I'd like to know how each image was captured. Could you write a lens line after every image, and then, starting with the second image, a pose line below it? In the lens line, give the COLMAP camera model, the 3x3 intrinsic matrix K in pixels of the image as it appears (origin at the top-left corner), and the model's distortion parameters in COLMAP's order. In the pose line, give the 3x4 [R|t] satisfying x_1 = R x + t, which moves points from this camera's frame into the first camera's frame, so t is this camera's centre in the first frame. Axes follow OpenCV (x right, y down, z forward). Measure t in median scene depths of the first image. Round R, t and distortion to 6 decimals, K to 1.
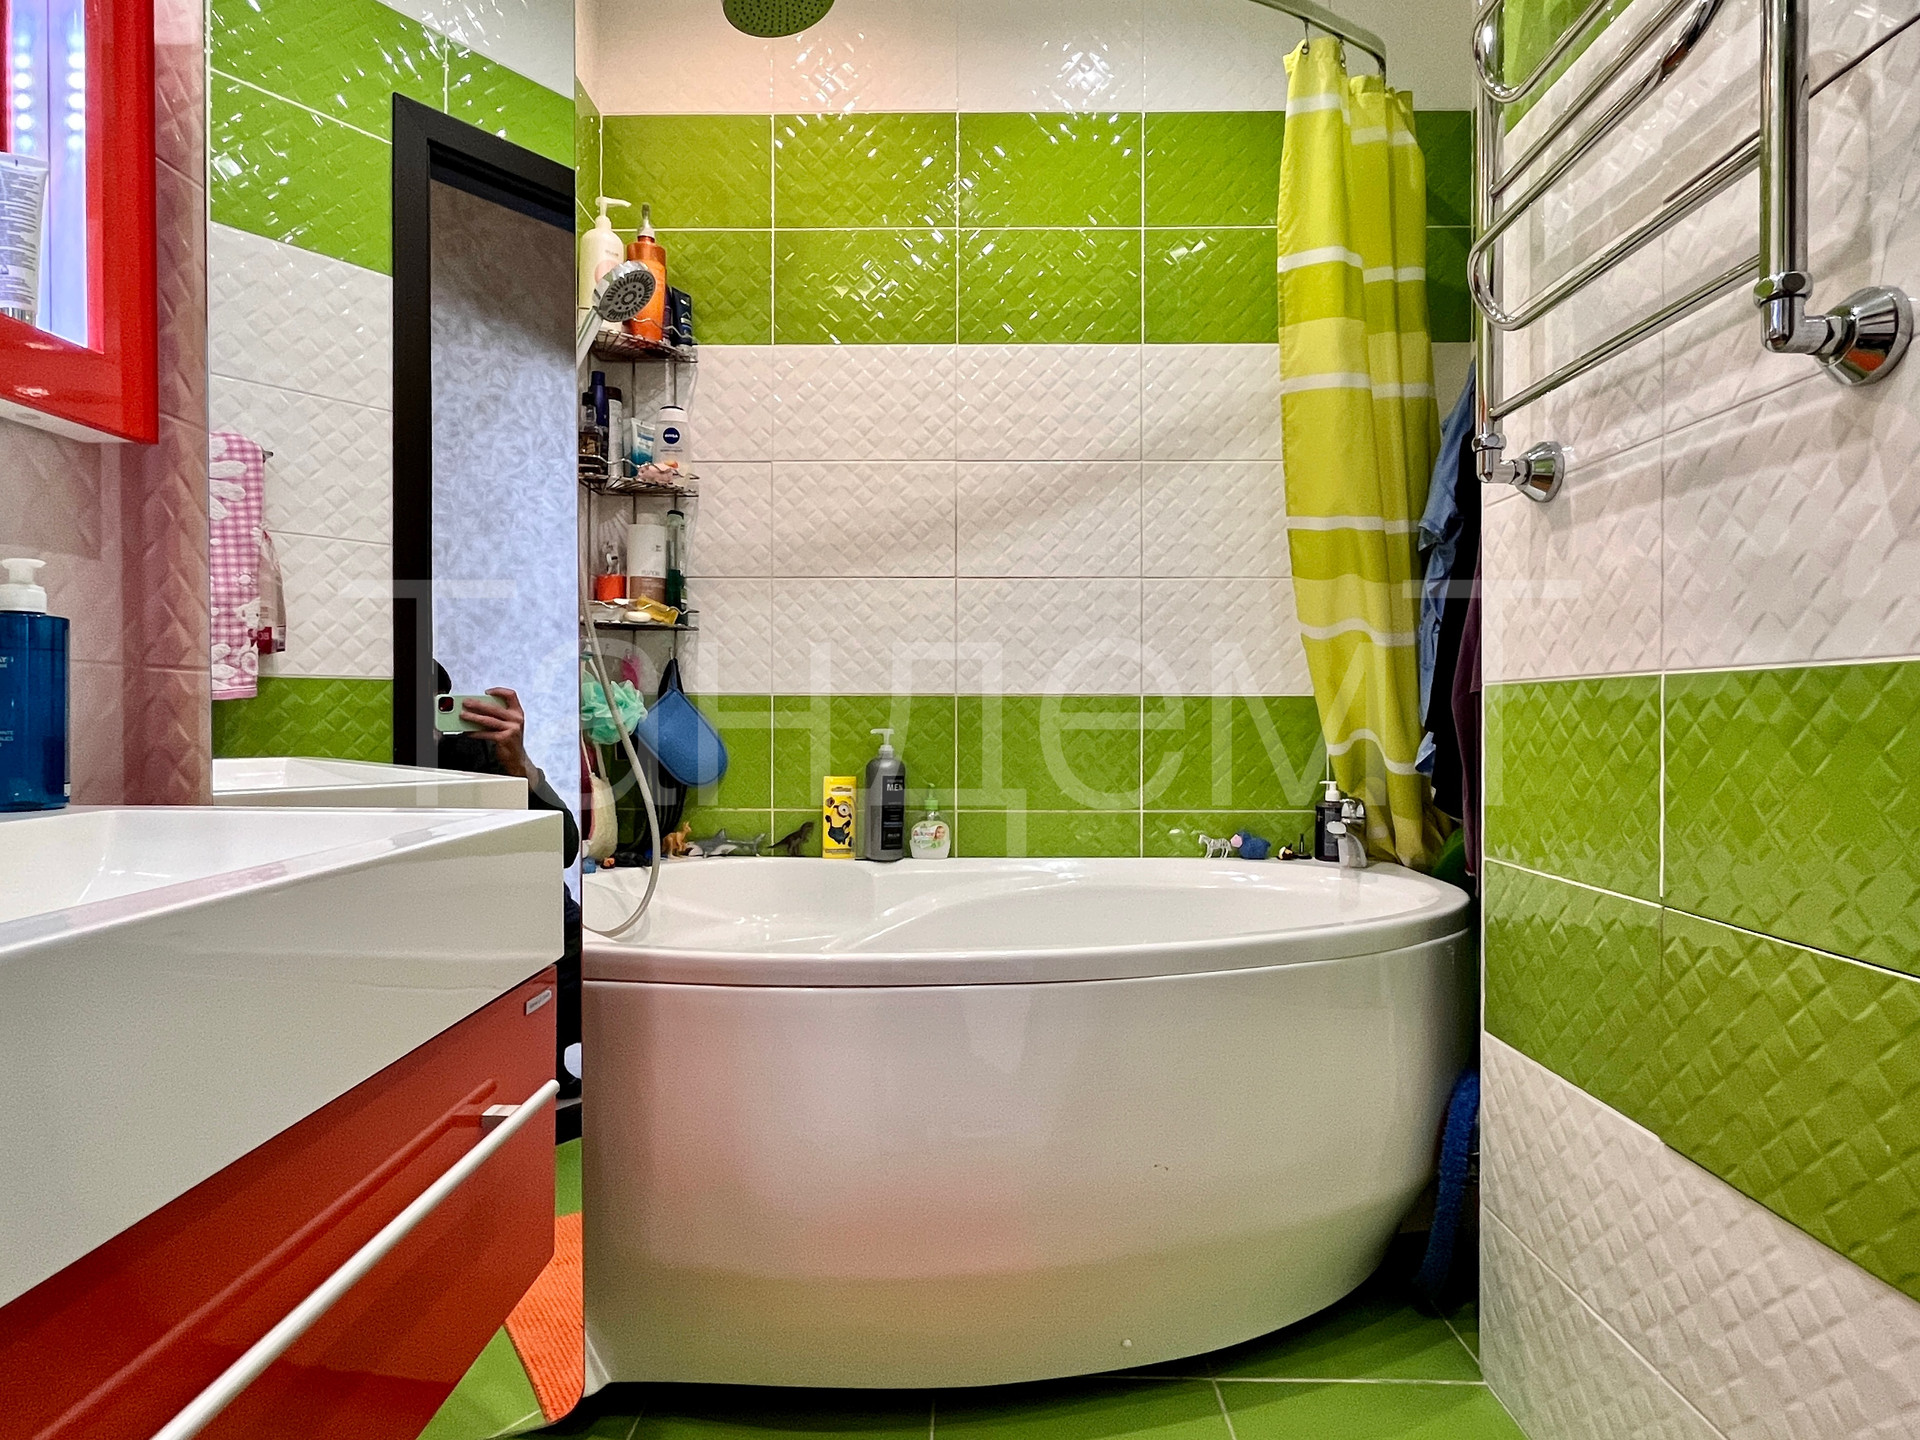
lens RADIAL K [[1090.7, 0, 969.9], [0, 1090.7, 719.6], [0, 0, 1]] dist [-0.010347, -0.001407]
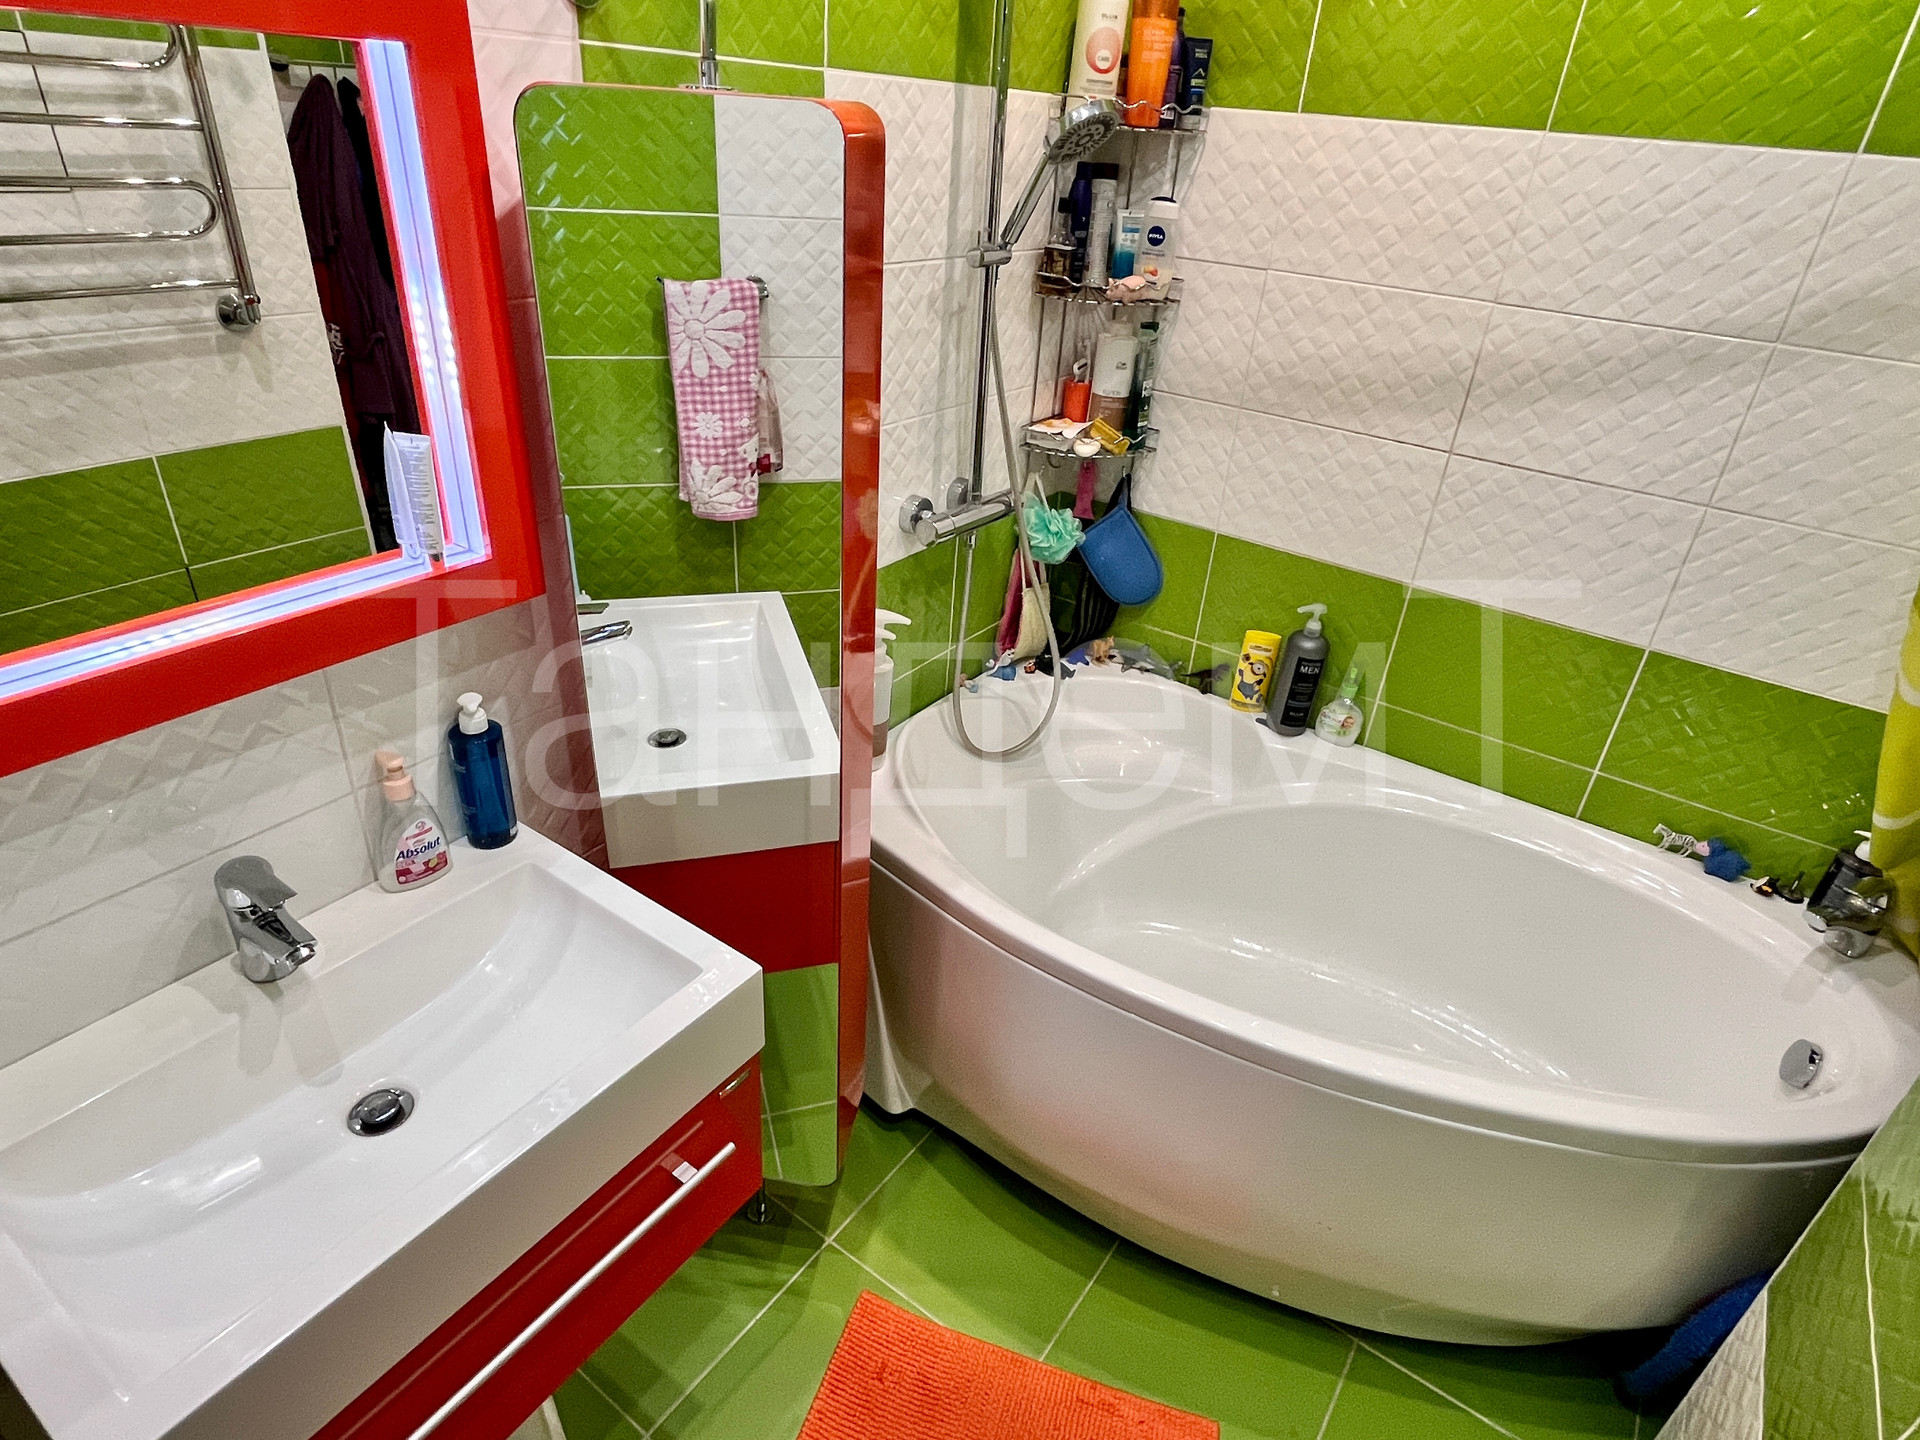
lens RADIAL K [[1090.7, 0, 956.5], [0, 1090.7, 716.8], [0, 0, 1]] dist [-0.010347, -0.001407]
pose [[0.816462, 0.332542, -0.472024, 0.139900], [-0.066632, 0.866301, 0.495058, -0.348013], [0.573542, -0.372744, 0.729460, 0.117078]]
